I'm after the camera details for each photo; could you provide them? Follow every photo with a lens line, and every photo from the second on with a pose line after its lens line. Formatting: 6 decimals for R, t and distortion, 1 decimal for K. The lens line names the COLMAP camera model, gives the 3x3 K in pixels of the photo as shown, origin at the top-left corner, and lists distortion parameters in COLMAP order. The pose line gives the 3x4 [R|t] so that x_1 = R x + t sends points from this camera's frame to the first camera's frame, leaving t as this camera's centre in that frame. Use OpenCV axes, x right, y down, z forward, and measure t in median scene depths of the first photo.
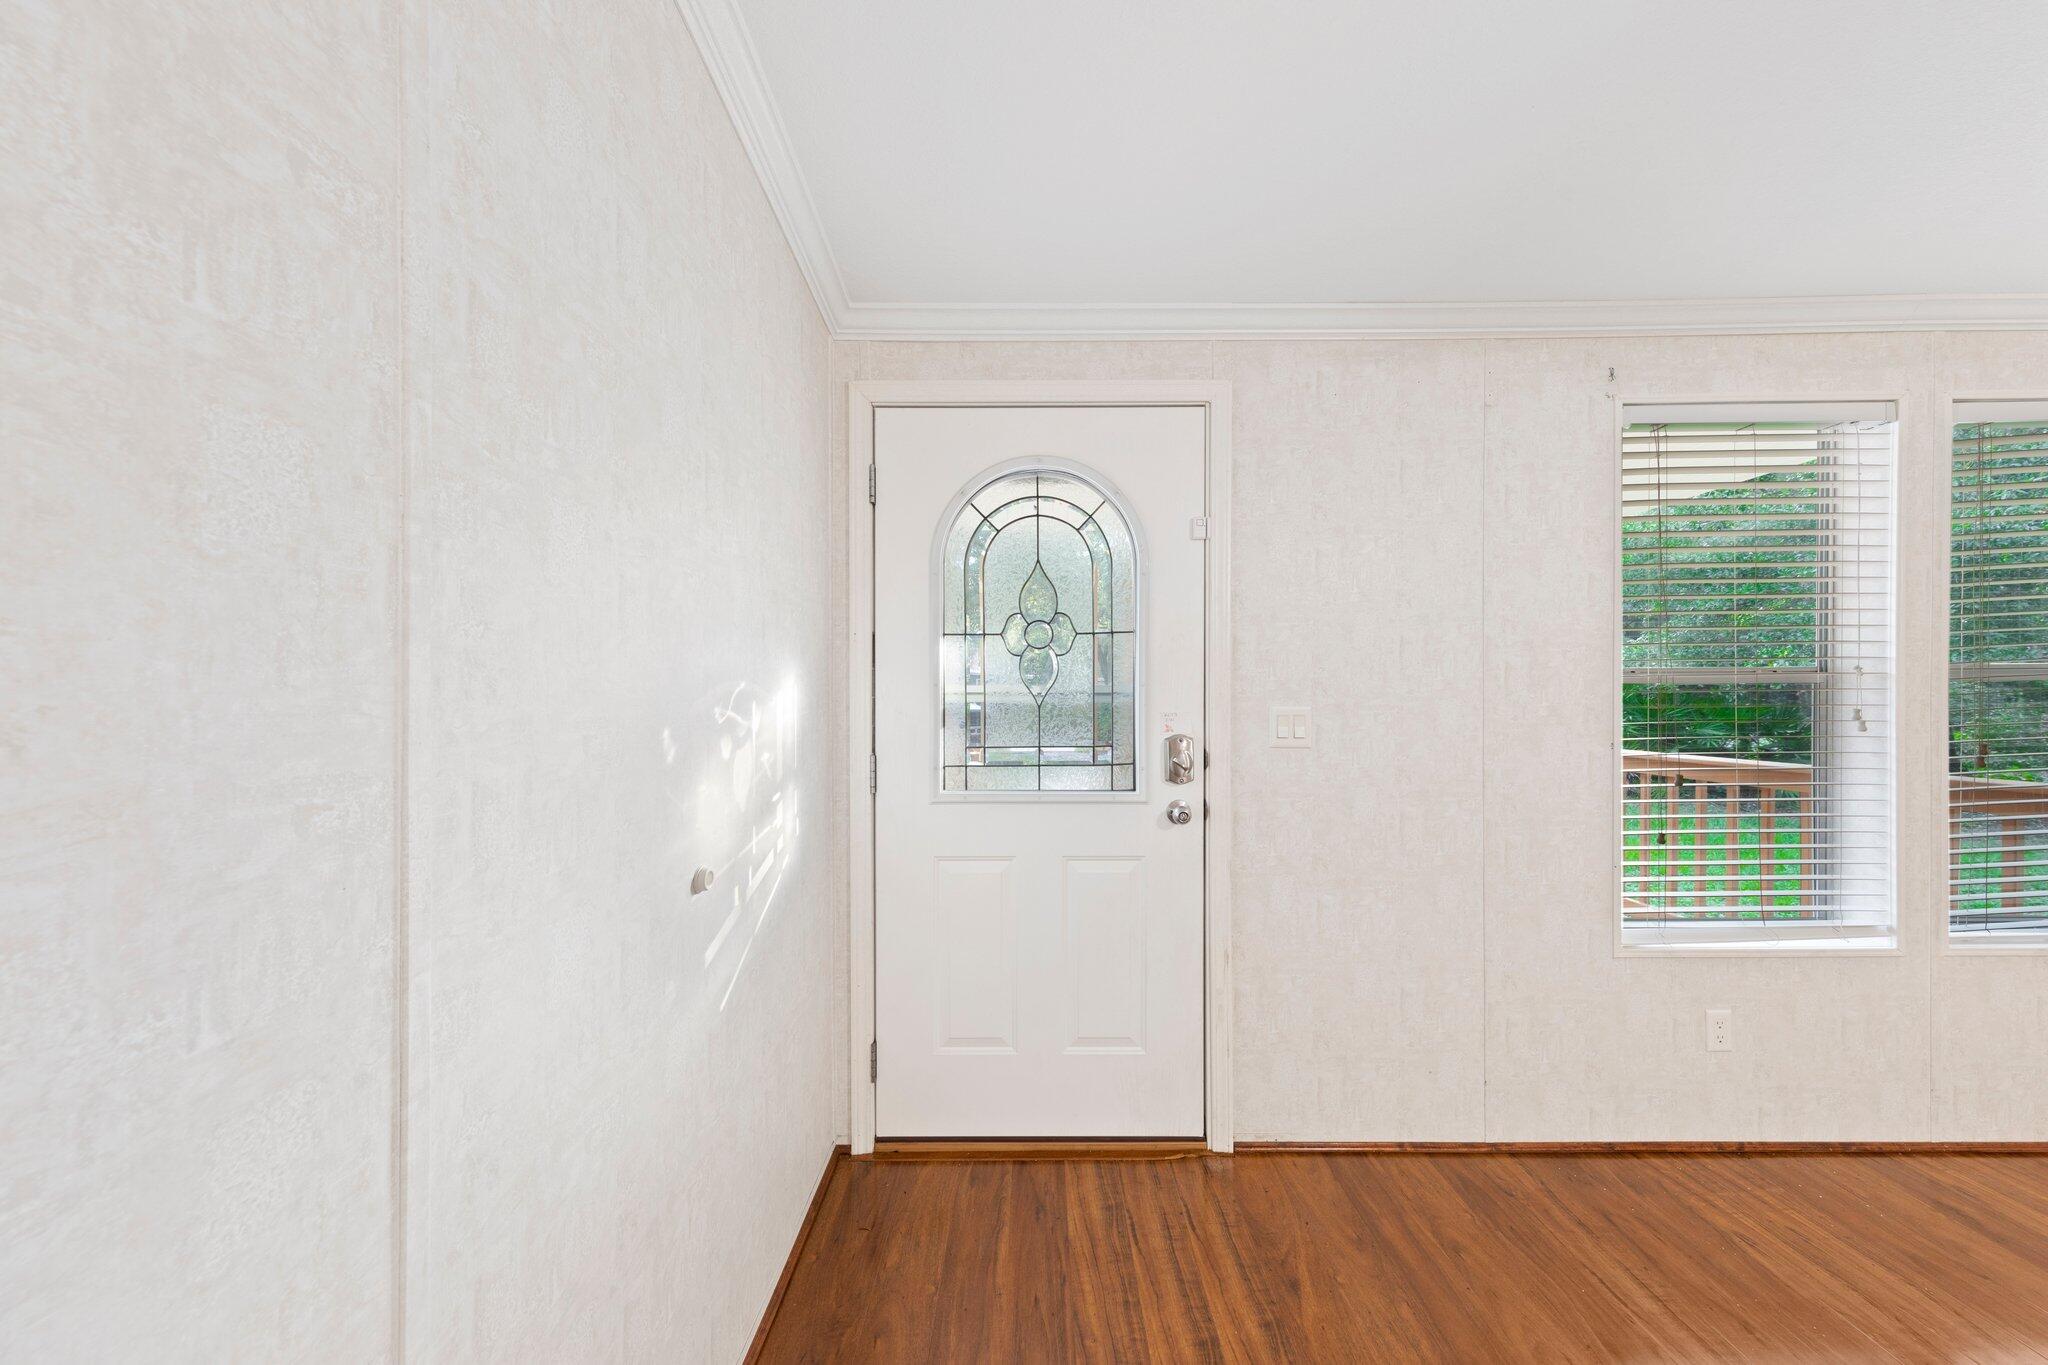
lens RADIAL K [[646.9, 0, 1038.3], [0, 646.9, 697.3], [0, 0, 1]] dist [0.007289, -0.001138]
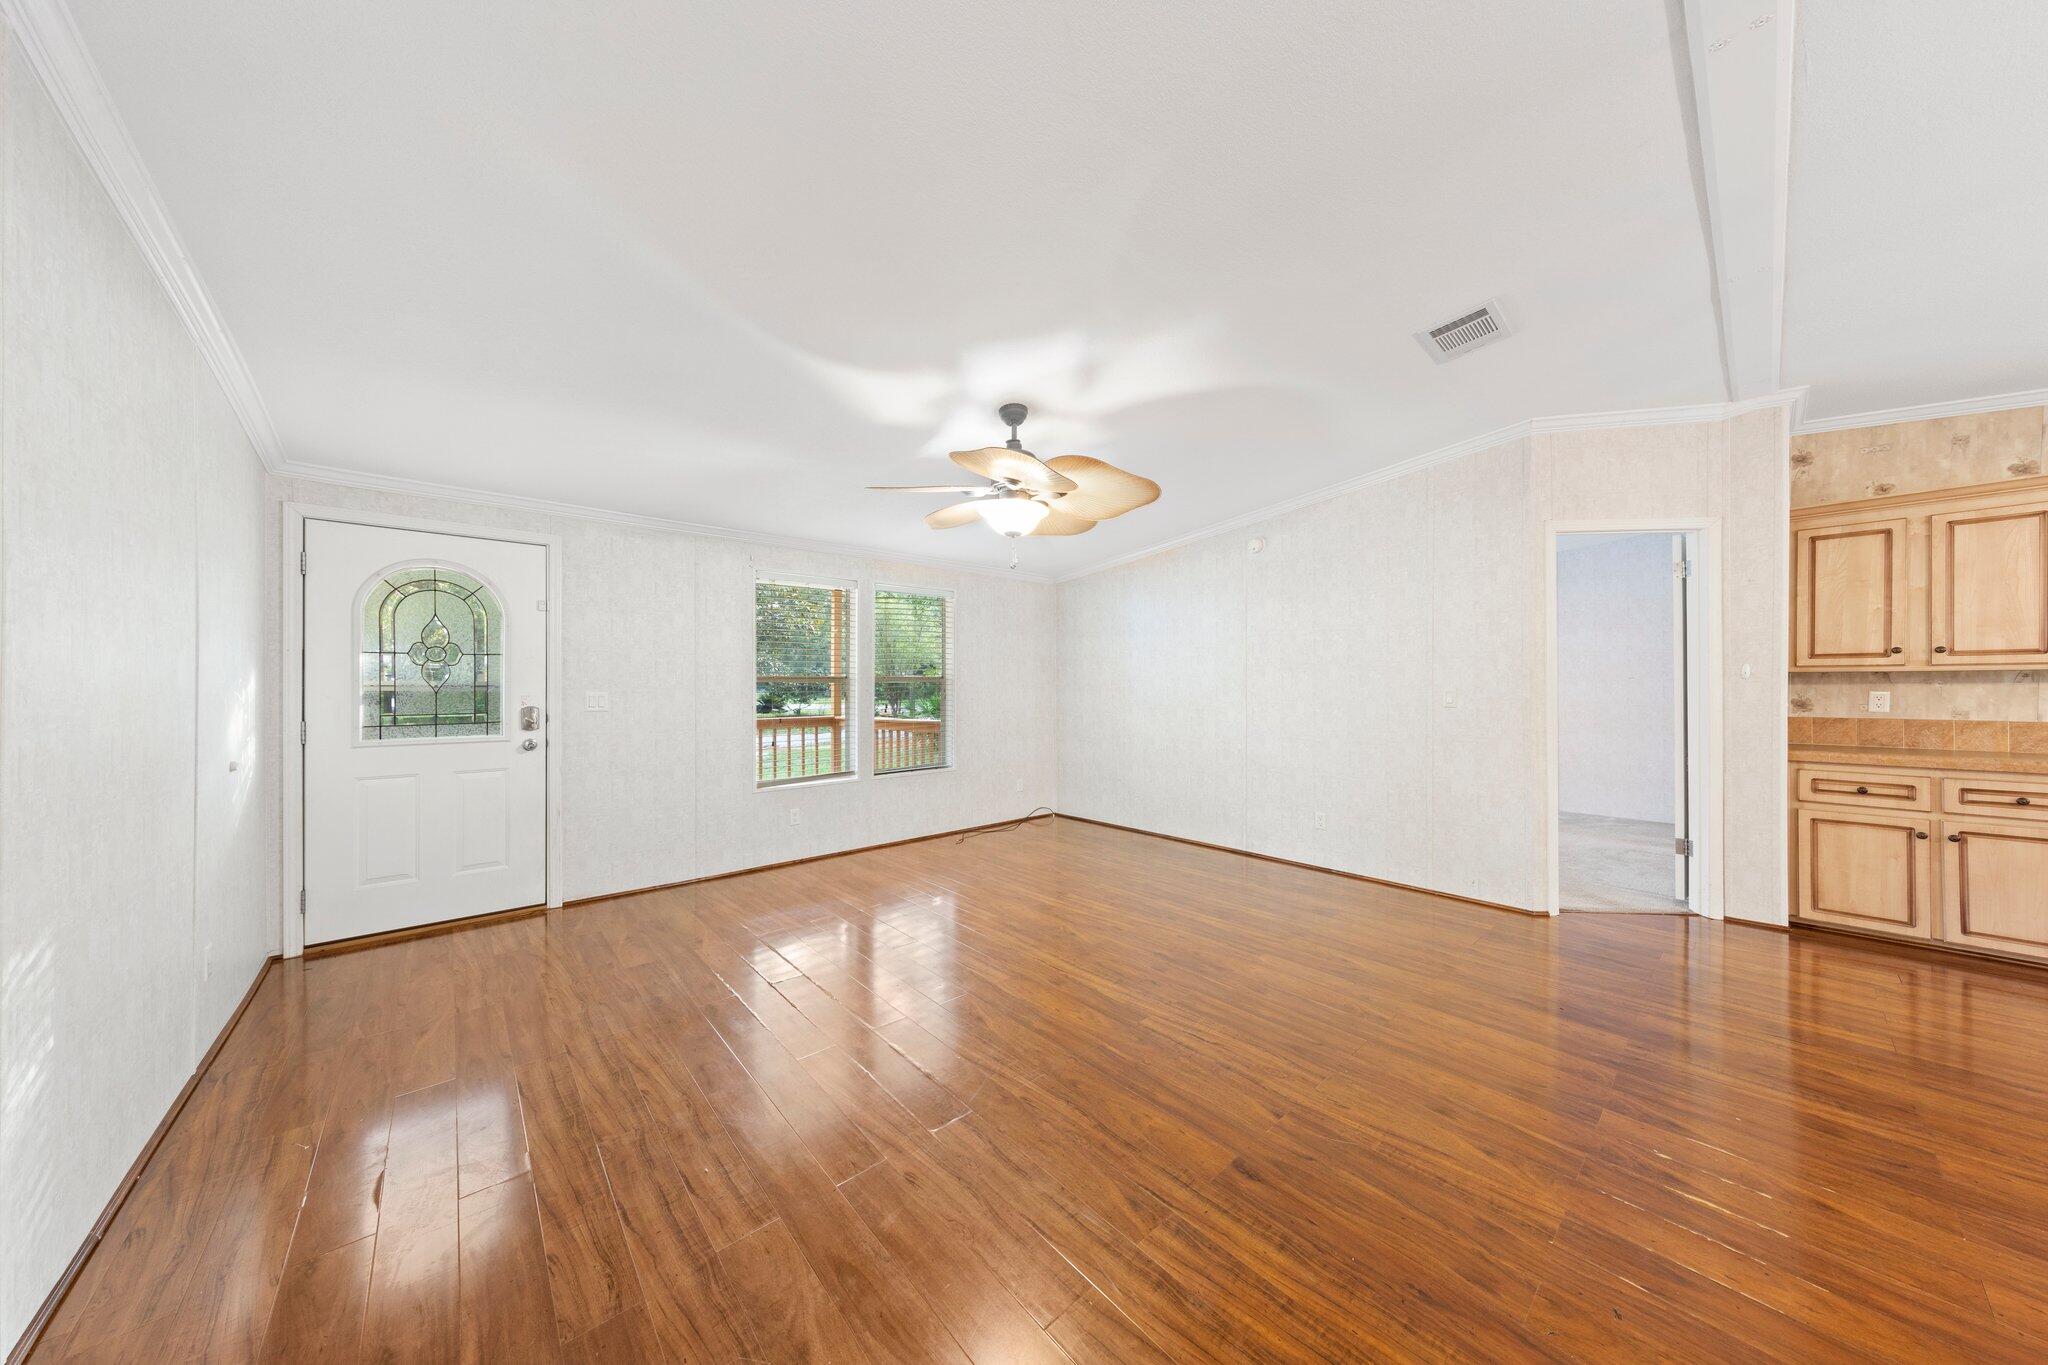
lens RADIAL K [[646.9, 0, 1033.5], [0, 646.9, 687.6], [0, 0, 1]] dist [0.007289, -0.001138]
pose [[0.747753, 0.001056, 0.663976, 0.044632], [0.000381, 0.999998, -0.002020, 0.003517], [-0.663977, 0.001763, 0.747751, -1.564263]]
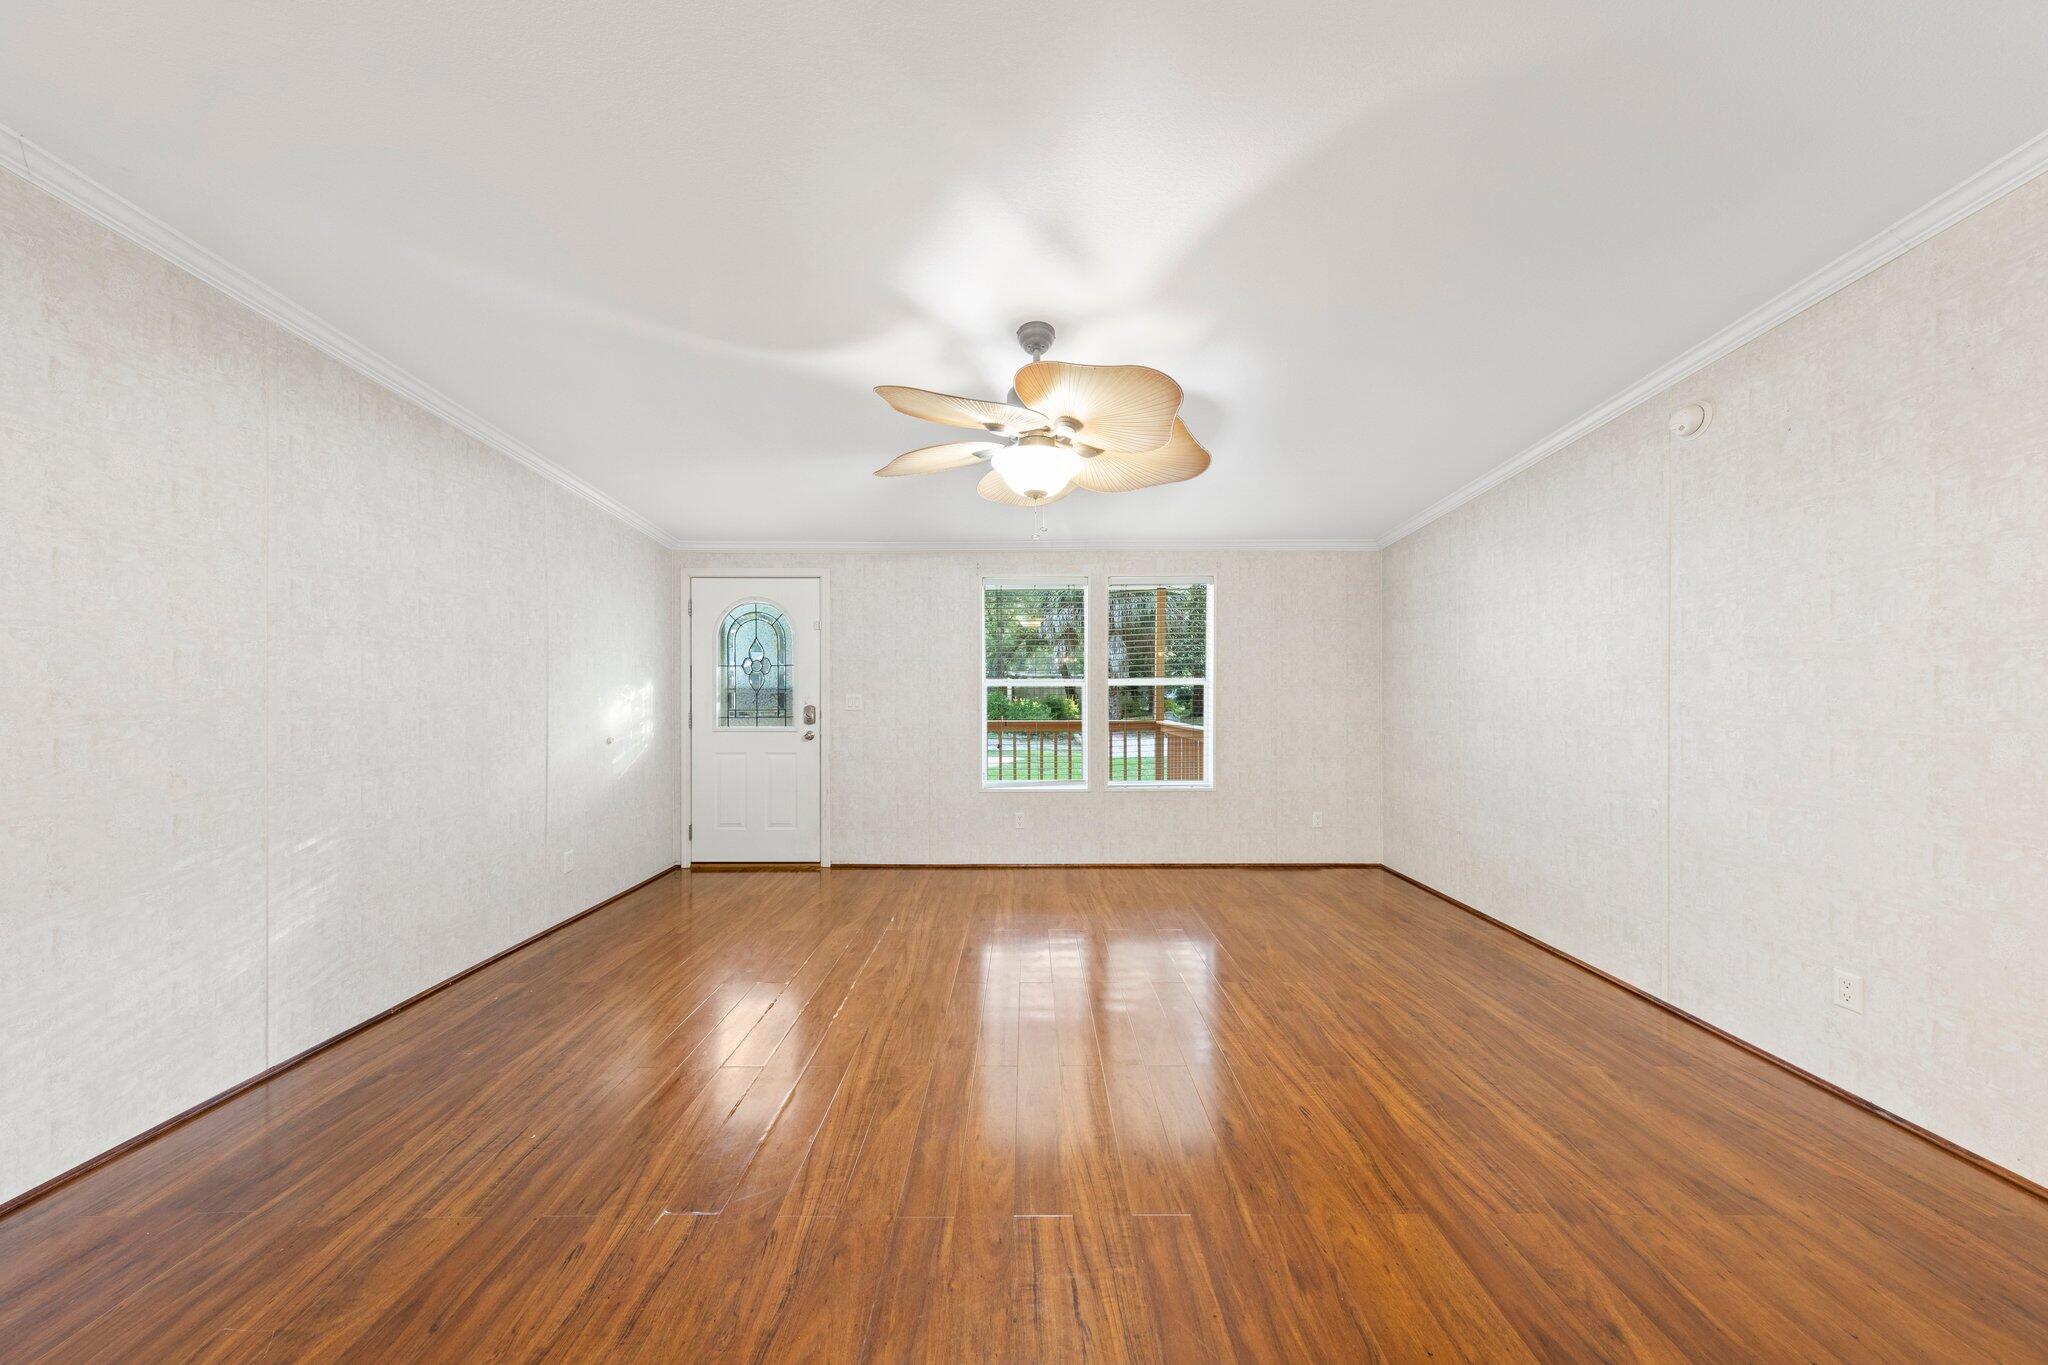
lens RADIAL K [[646.9, 0, 1032.1], [0, 646.9, 691.2], [0, 0, 1]] dist [0.007289, -0.001138]
pose [[0.999992, 0.003892, 0.000757, 1.095515], [-0.003893, 0.999991, 0.001714, -0.005369], [-0.000751, -0.001717, 0.999998, -1.568345]]
